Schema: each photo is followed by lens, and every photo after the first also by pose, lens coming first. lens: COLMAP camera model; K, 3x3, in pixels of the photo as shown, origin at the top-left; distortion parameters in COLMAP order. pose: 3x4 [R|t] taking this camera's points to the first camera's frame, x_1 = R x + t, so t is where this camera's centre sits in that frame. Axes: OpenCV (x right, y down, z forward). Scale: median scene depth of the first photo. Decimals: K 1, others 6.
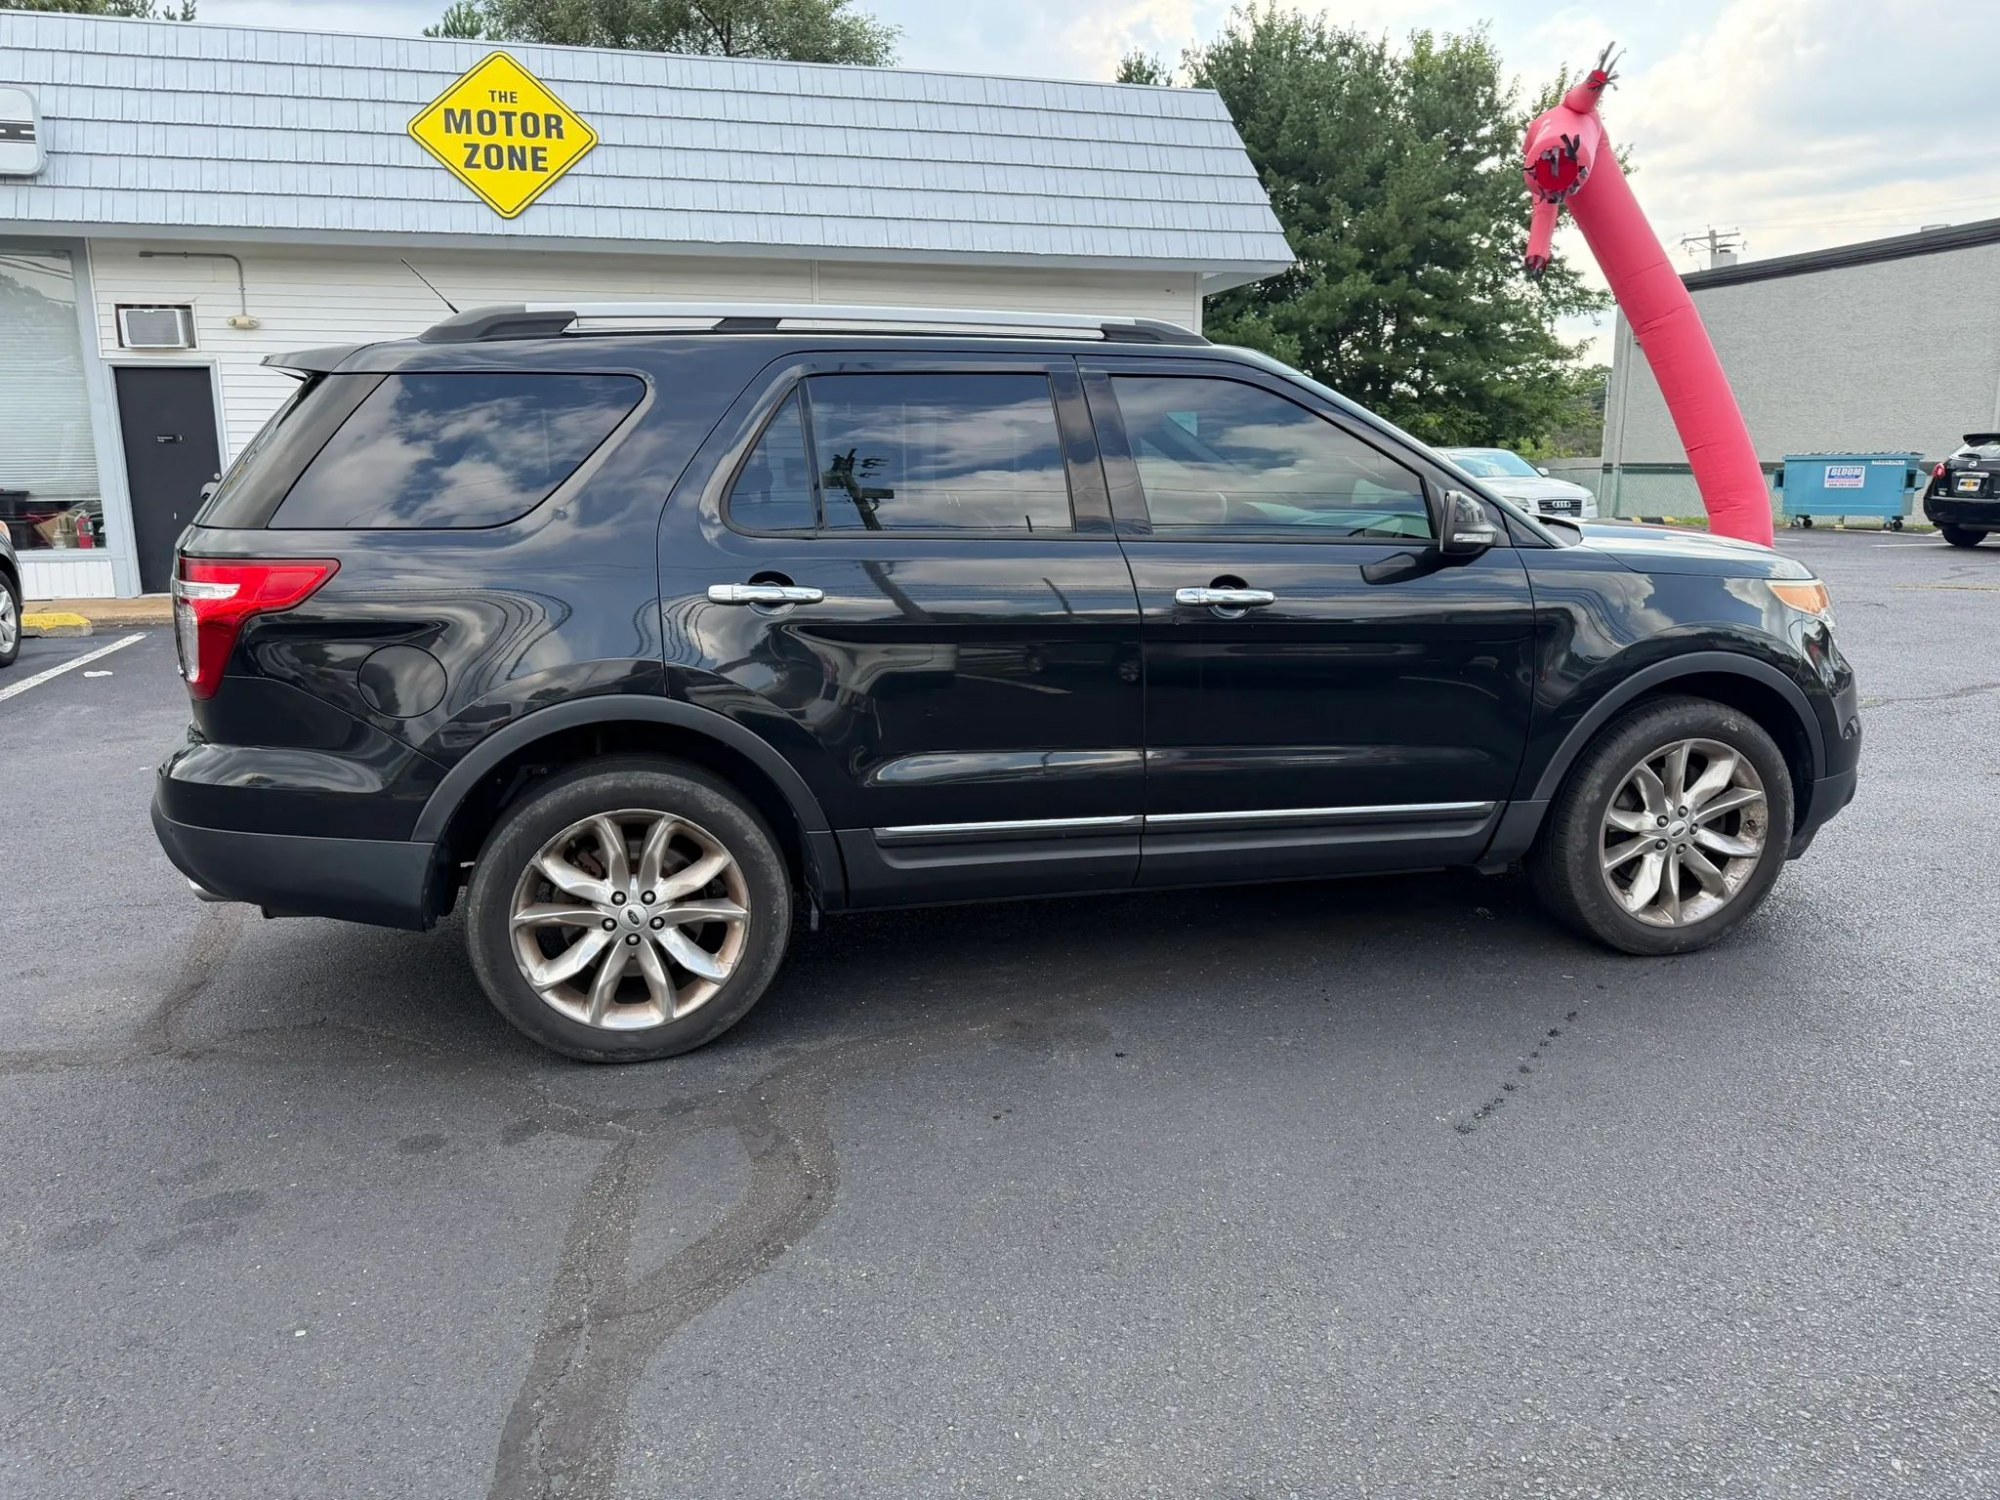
lens RADIAL K [[1420.8, 0, 1018.2], [0, 1420.8, 756.0], [0, 0, 1]] dist [0.017808, -0.029320]
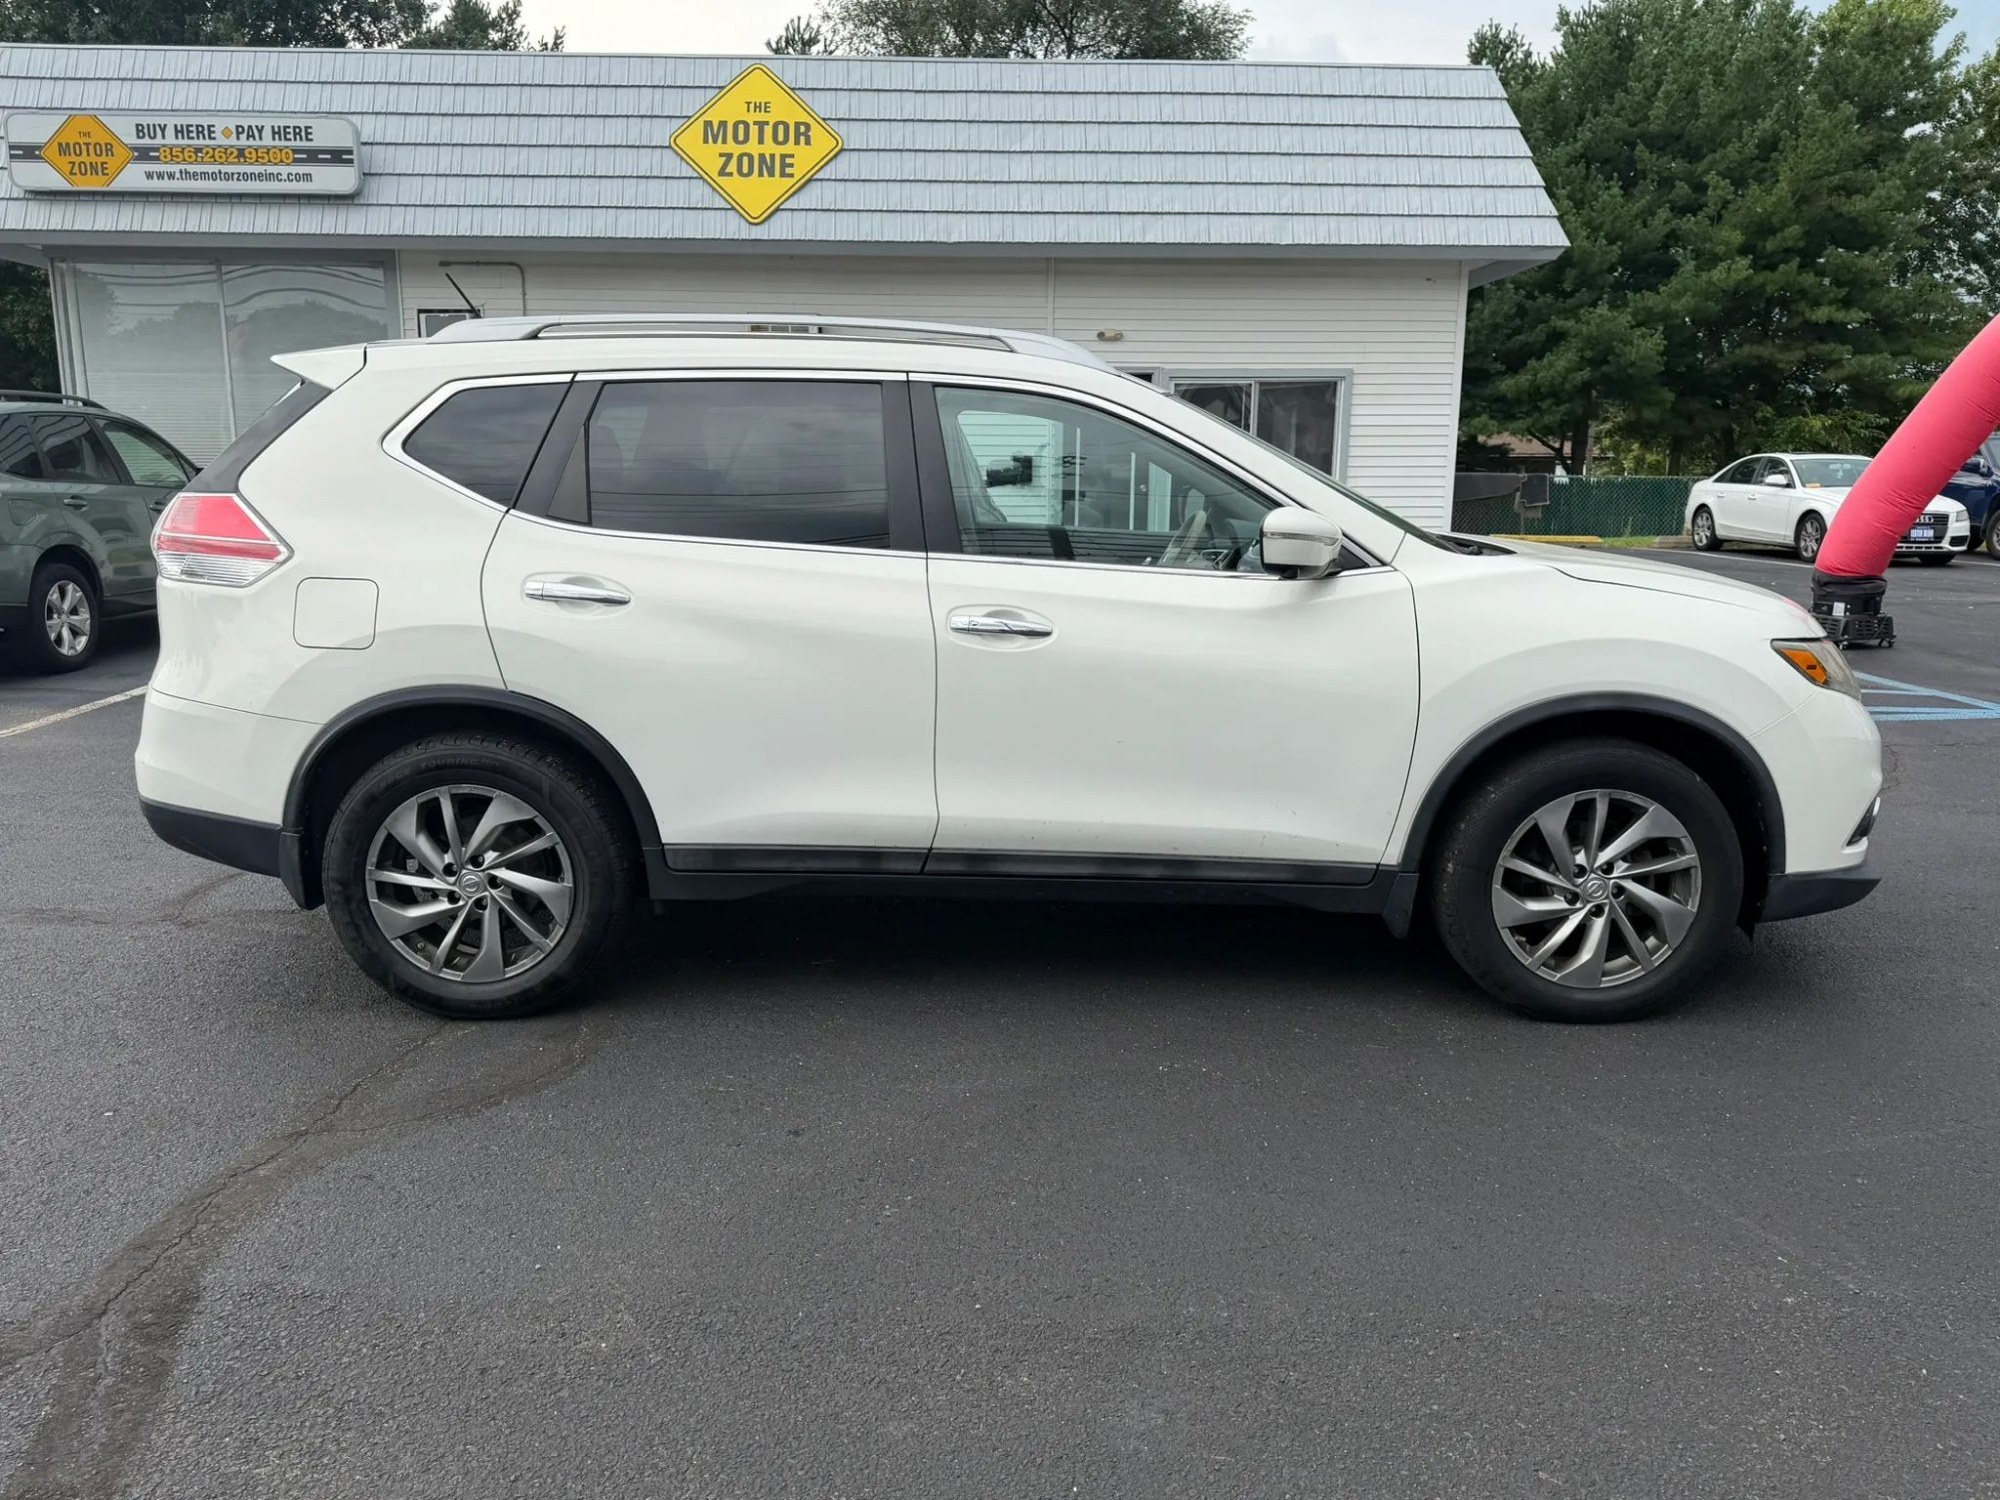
lens RADIAL K [[1474.6, 0, 1014.6], [0, 1474.6, 764.6], [0, 0, 1]] dist [-0.007145, -0.002300]
pose [[0.969736, 0.062508, -0.236018, 0.104175], [-0.062569, 0.998014, 0.007240, -0.002090], [0.236002, 0.007747, 0.971722, 0.000923]]
